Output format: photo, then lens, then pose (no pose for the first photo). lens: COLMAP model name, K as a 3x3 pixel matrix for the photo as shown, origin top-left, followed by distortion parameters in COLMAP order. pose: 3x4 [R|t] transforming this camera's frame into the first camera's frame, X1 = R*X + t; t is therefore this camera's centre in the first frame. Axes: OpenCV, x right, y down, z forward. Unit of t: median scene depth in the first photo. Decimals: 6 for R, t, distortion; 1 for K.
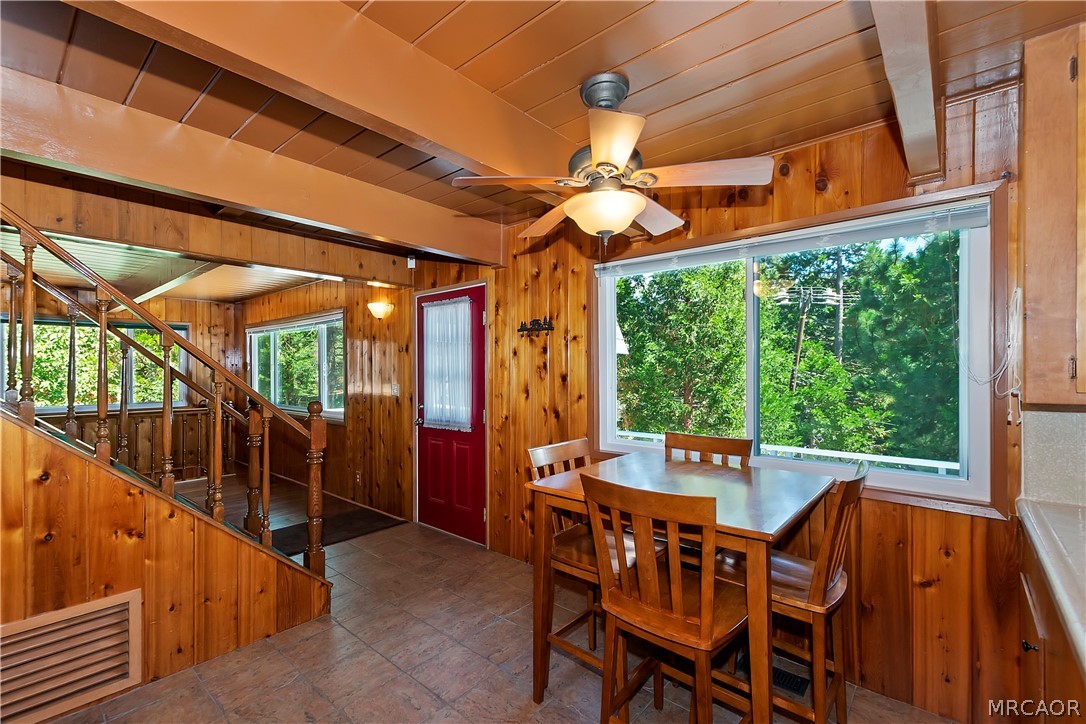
lens RADIAL K [[470.1, 0, 543.0], [0, 470.1, 362.0], [0, 0, 1]] dist [0.000961, 0.000096]
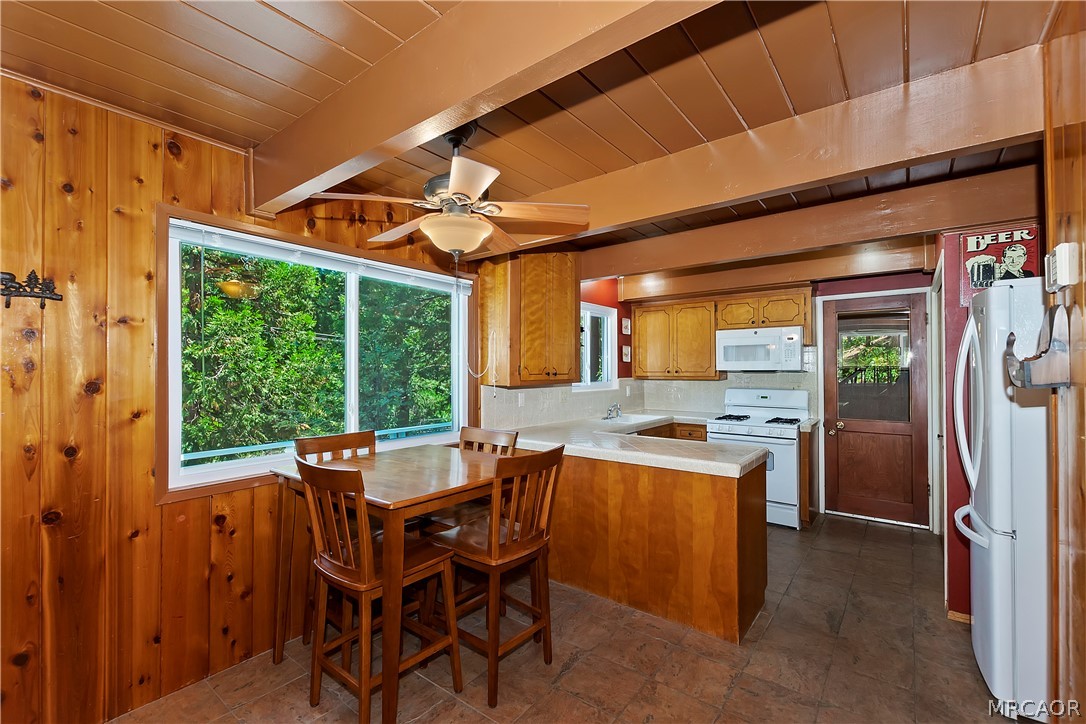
lens RADIAL K [[470.1, 0, 543.0], [0, 470.1, 362.0], [0, 0, 1]] dist [0.000961, 0.000096]
pose [[-0.056038, 0.018671, 0.998254, -0.590763], [-0.009331, 0.999772, -0.019223, 0.010166], [-0.998385, -0.010392, -0.055851, 0.489646]]
